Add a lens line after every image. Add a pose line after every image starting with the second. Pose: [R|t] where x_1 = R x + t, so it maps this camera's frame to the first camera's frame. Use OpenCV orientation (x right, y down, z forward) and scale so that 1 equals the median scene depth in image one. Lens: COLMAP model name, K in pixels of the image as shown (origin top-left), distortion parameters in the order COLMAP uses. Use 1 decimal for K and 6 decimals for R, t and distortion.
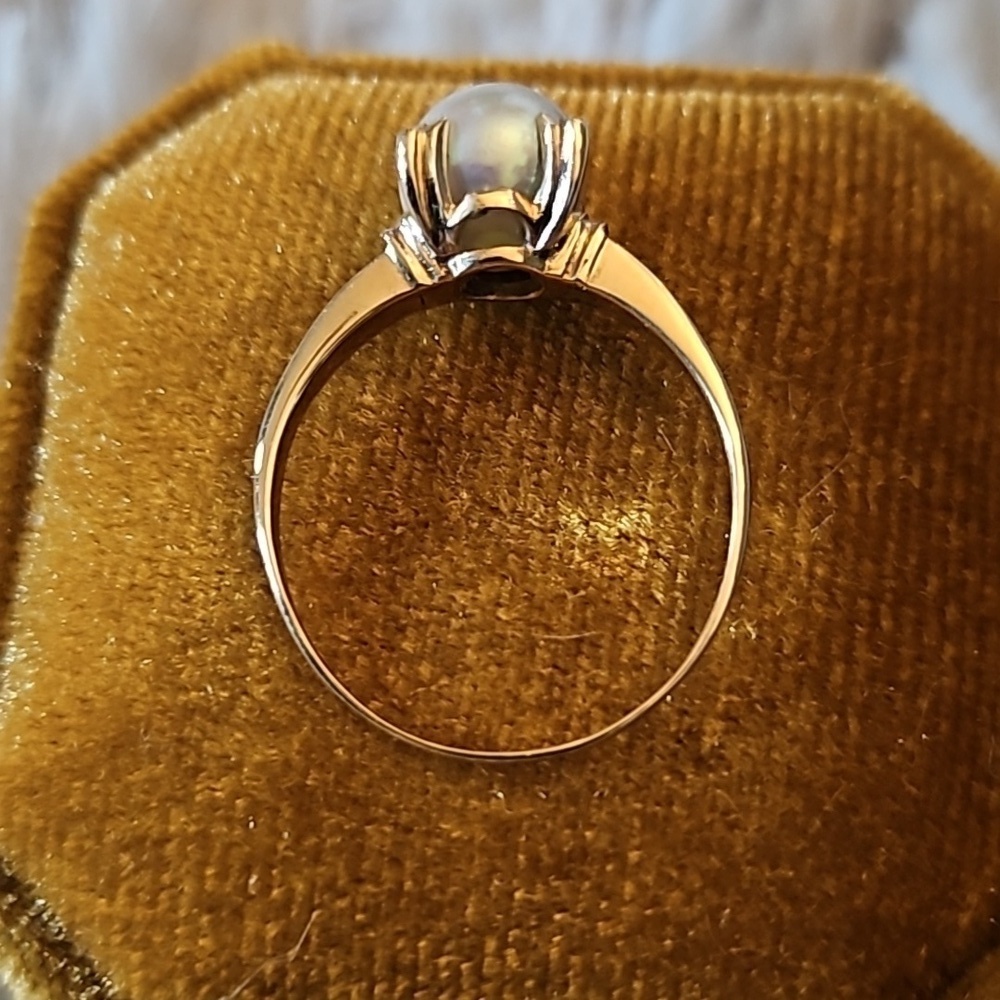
lens RADIAL K [[1890.7, 0, 483.8], [0, 1890.7, 478.4], [0, 0, 1]] dist [-0.077617, 0.000000]
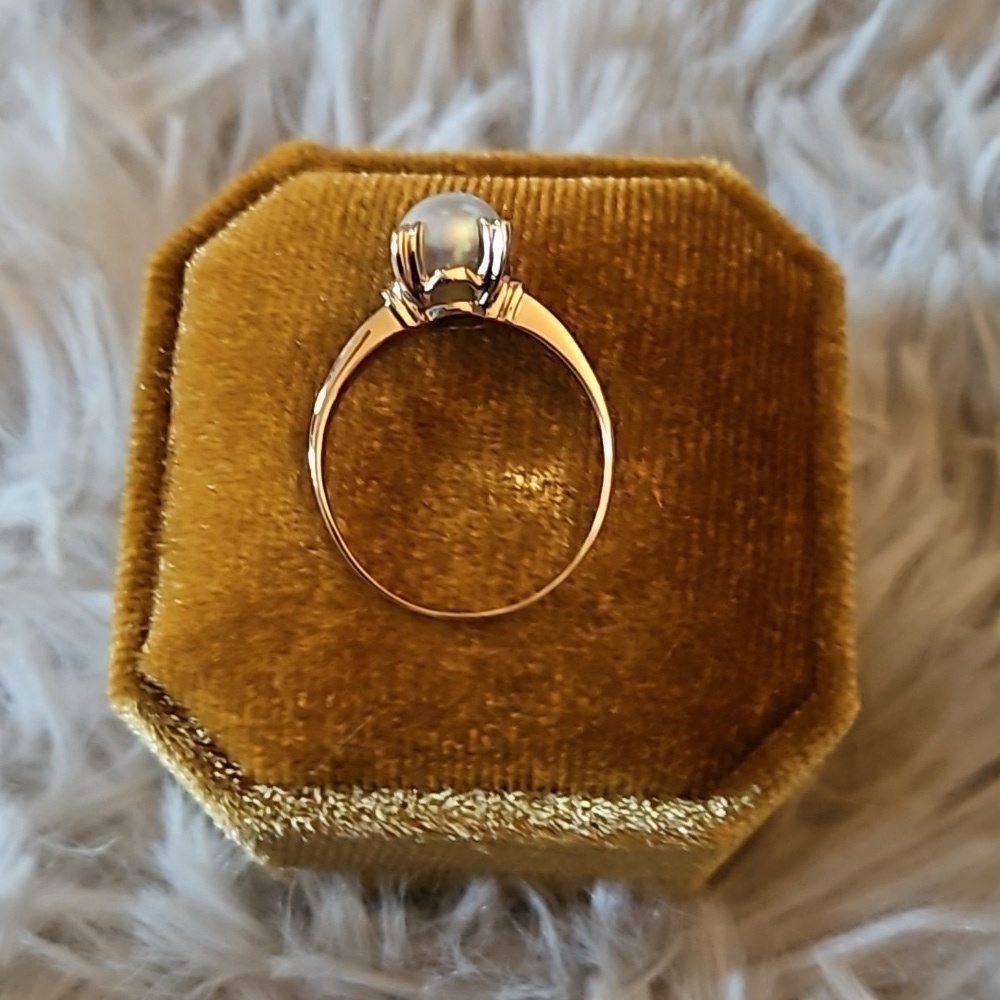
lens RADIAL K [[1890.7, 0, 471.4], [0, 1890.7, 498.4], [0, 0, 1]] dist [-0.077617, 0.000000]
pose [[0.999135, -0.028069, 0.030674, -0.040540], [0.025101, 0.995332, 0.093191, -0.105636], [-0.033147, -0.092340, 0.995176, -0.593487]]
